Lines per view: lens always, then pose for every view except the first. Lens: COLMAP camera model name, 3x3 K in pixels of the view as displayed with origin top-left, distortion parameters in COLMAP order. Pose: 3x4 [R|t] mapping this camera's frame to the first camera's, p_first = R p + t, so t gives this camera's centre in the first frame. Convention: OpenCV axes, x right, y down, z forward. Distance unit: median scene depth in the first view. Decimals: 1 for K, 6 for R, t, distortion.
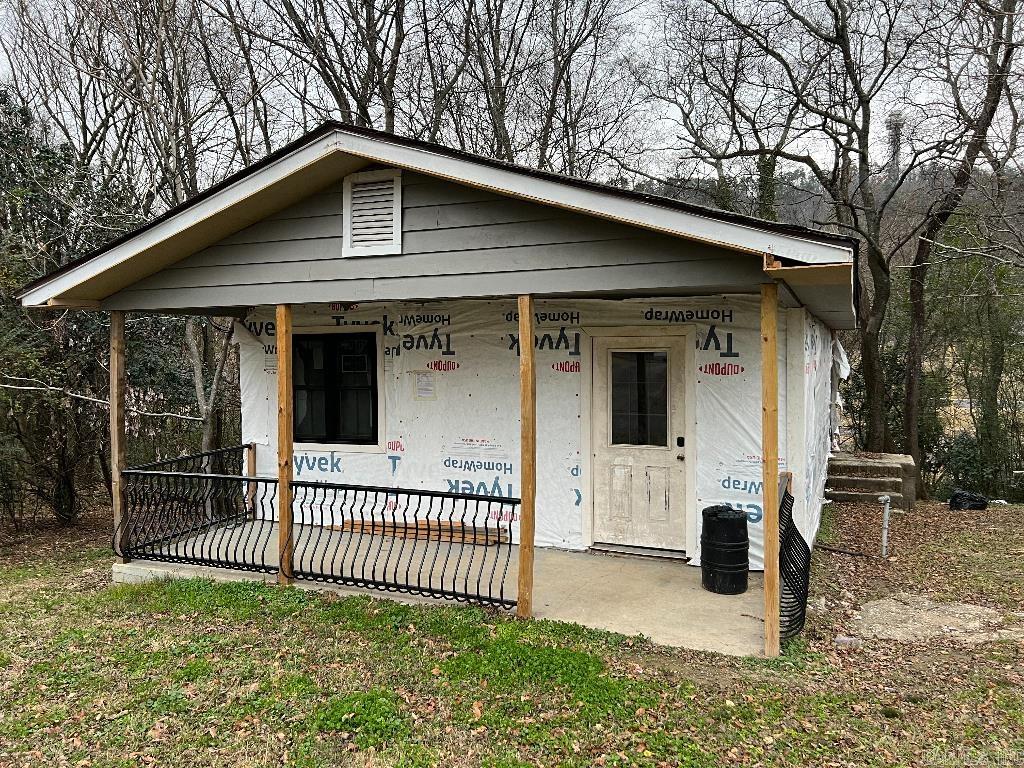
lens RADIAL K [[759.4, 0, 499.8], [0, 759.4, 384.8], [0, 0, 1]] dist [0.064470, -0.063659]
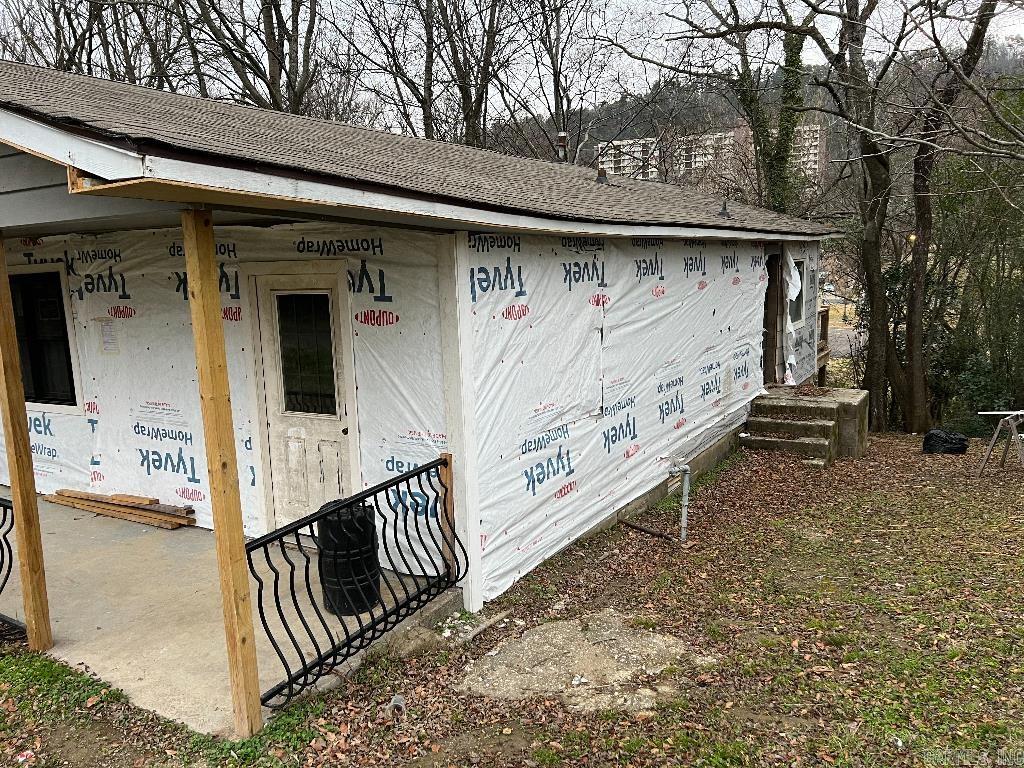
lens RADIAL K [[759.4, 0, 502.2], [0, 759.4, 380.8], [0, 0, 1]] dist [0.064470, -0.063659]
pose [[0.992000, -0.008960, -0.125923, 0.470432], [0.022603, 0.993966, 0.107338, -0.033927], [0.124201, -0.109326, 0.986216, 0.242922]]
